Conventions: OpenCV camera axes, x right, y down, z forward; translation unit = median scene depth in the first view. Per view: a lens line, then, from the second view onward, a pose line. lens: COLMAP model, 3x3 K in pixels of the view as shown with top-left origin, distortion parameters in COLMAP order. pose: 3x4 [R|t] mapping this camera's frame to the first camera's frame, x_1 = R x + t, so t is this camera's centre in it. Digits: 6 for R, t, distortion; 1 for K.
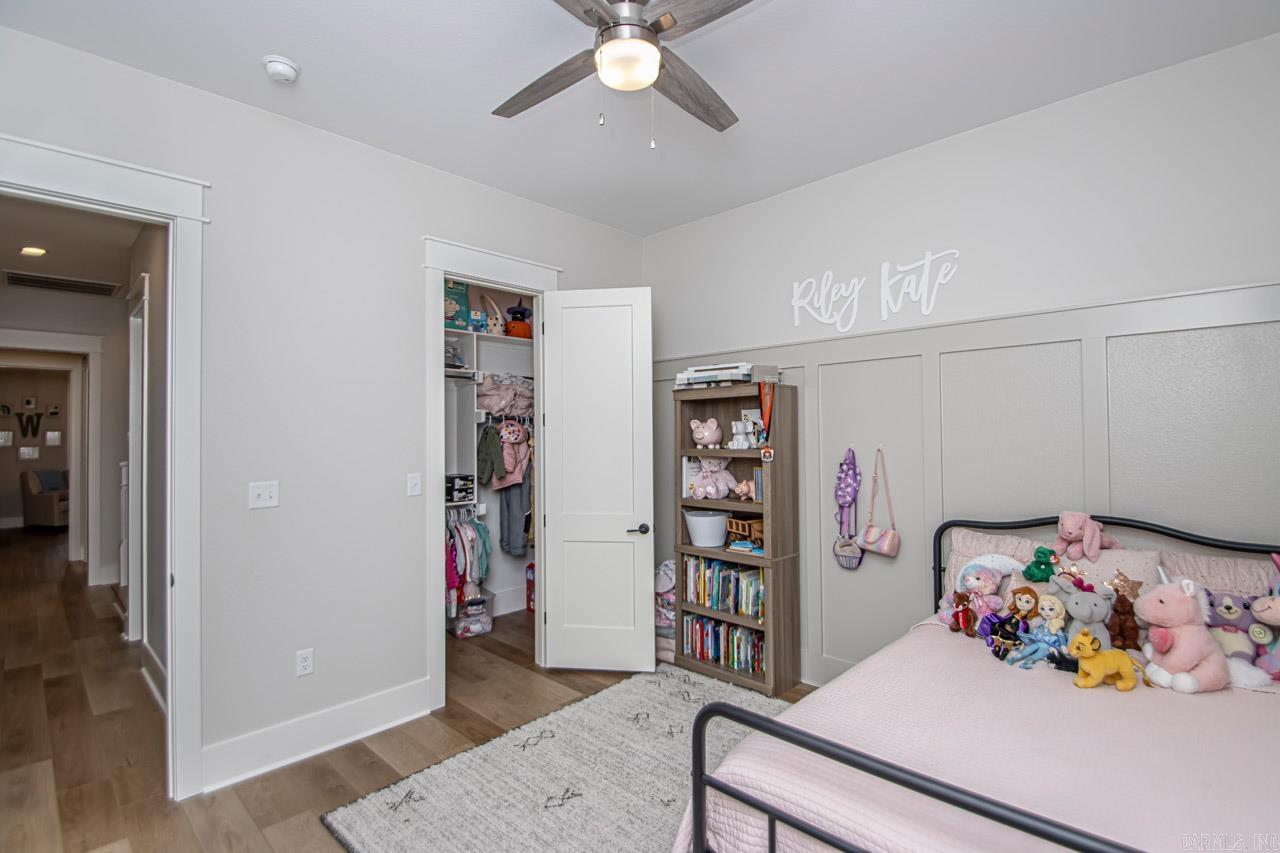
lens RADIAL K [[596.3, 0, 653.0], [0, 596.3, 425.9], [0, 0, 1]] dist [0.000830, -0.000534]
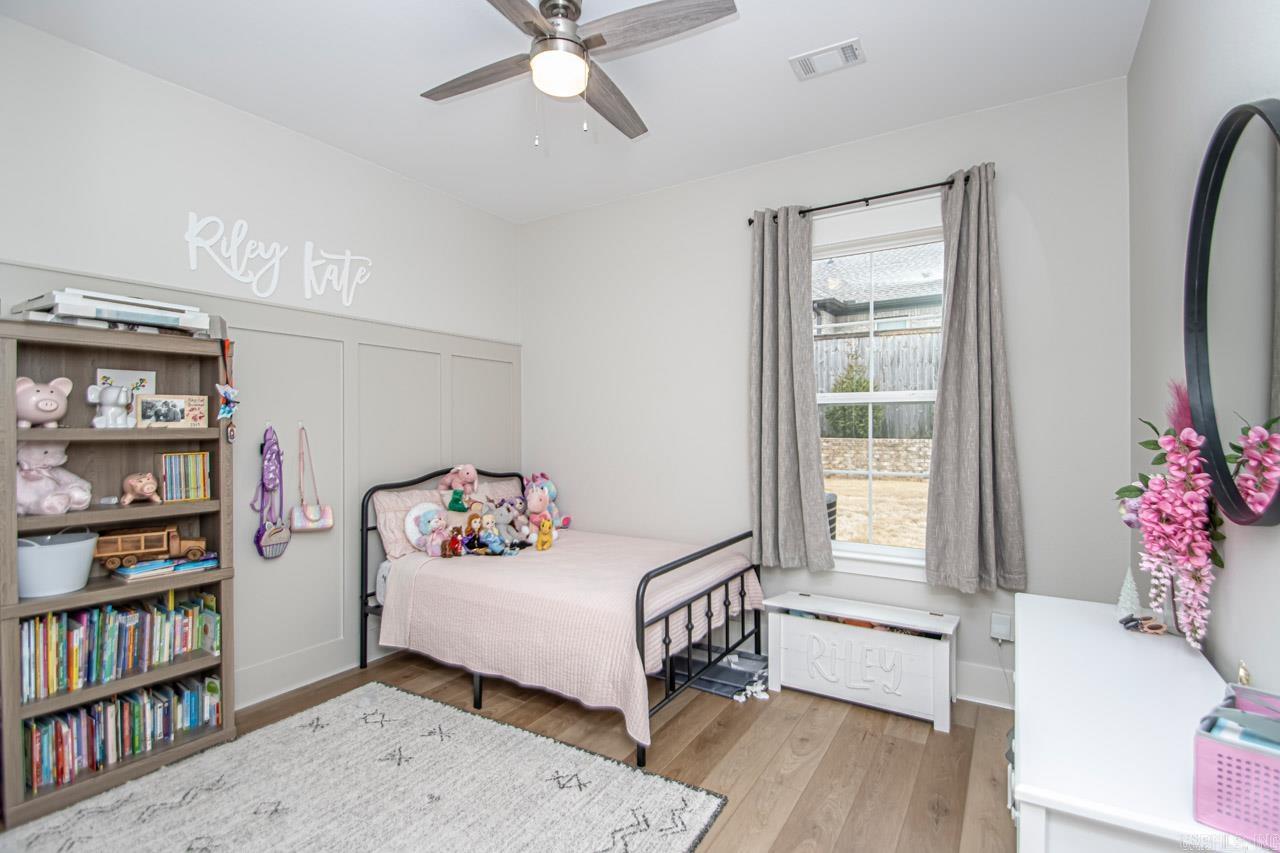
lens RADIAL K [[596.3, 0, 653.0], [0, 596.3, 425.9], [0, 0, 1]] dist [0.000830, -0.000534]
pose [[-0.207930, 0.009531, 0.978097, -0.670783], [-0.016615, 0.999774, -0.013274, 0.037563], [-0.978003, -0.019011, -0.207725, 0.602253]]
